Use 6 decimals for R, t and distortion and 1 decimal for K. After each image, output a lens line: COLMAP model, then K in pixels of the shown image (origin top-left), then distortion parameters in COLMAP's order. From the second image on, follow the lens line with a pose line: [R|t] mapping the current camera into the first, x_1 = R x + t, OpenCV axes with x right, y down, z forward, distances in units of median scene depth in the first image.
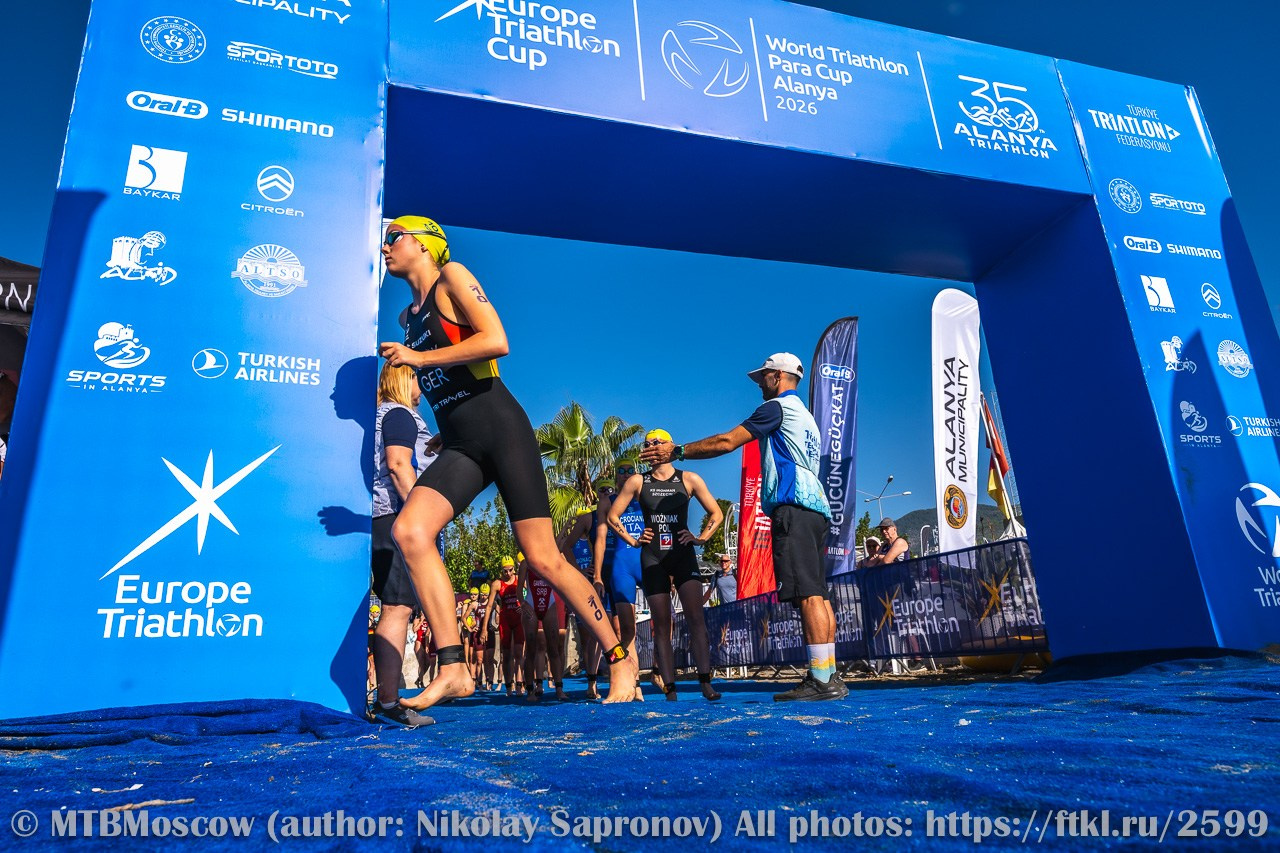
lens RADIAL K [[861.1, 0, 636.5], [0, 861.1, 427.9], [0, 0, 1]] dist [-0.006649, -0.000468]
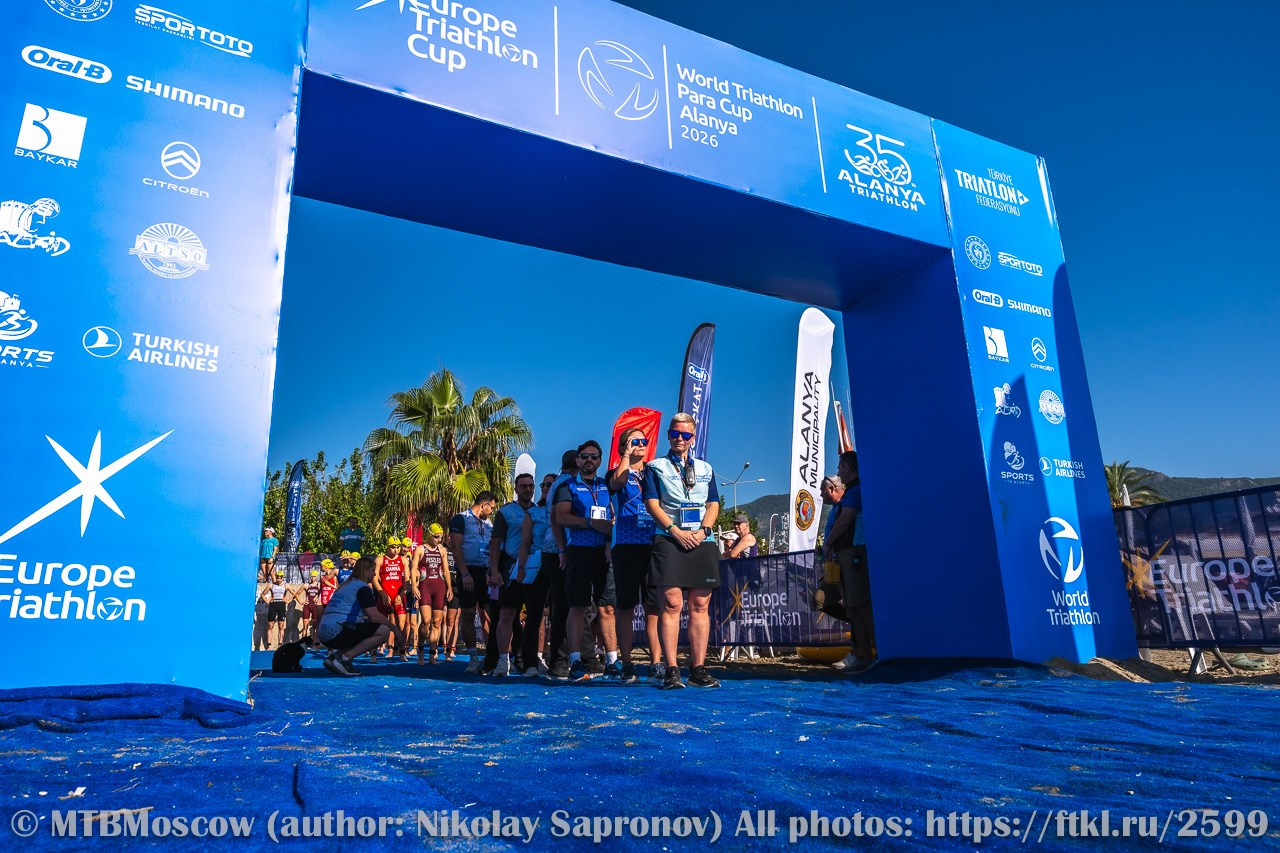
lens RADIAL K [[861.1, 0, 639.8], [0, 861.1, 429.6], [0, 0, 1]] dist [-0.006649, -0.000468]
pose [[0.983896, 0.080354, 0.159664, -0.028654], [-0.085994, 0.995882, 0.028723, -0.041634], [-0.156699, -0.041991, 0.986753, -0.053791]]
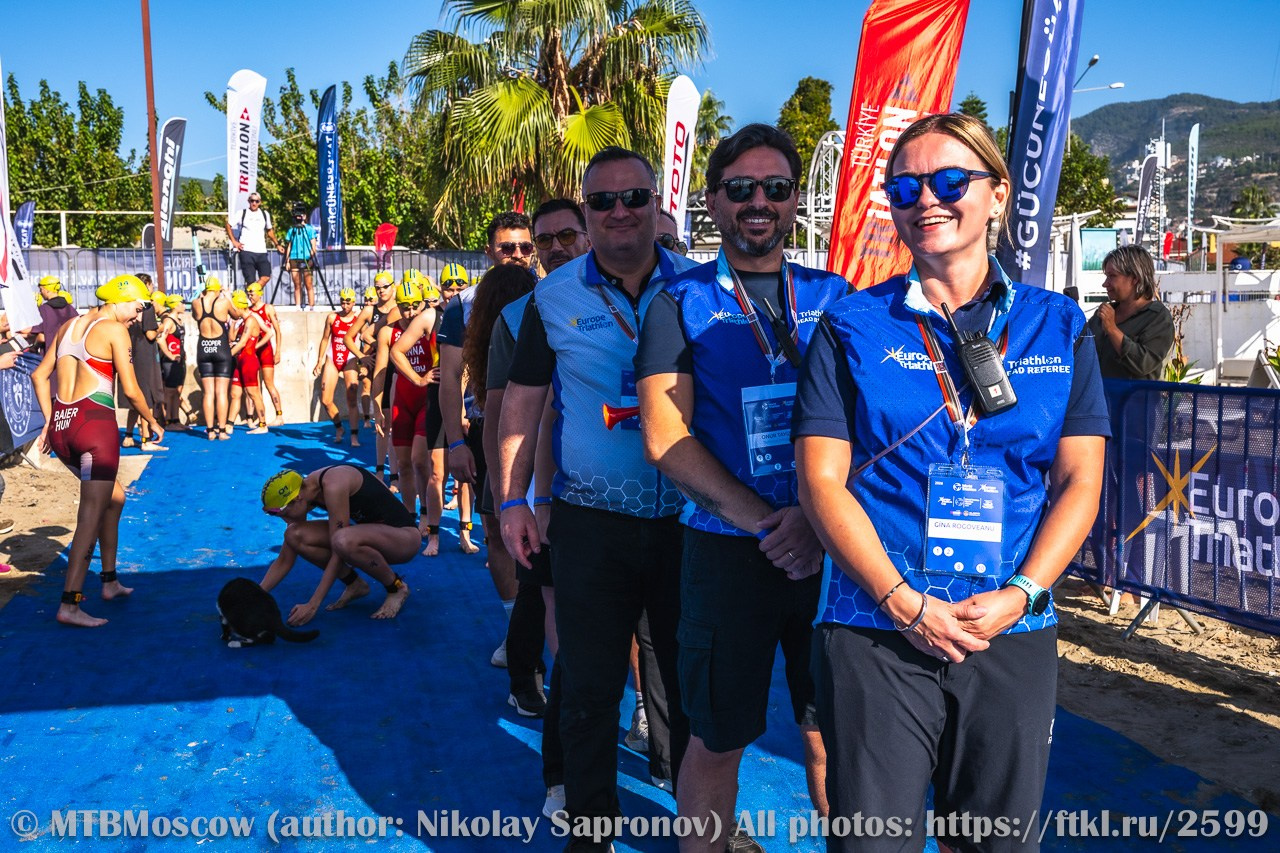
lens RADIAL K [[1300.9, 0, 641.9], [0, 1300.9, 425.8], [0, 0, 1]] dist [0.044589, 0.000000]
pose [[0.998754, 0.046417, -0.018321, 0.090962], [-0.037253, 0.937811, 0.345142, -0.054406], [0.033202, -0.344029, 0.938372, 0.817955]]
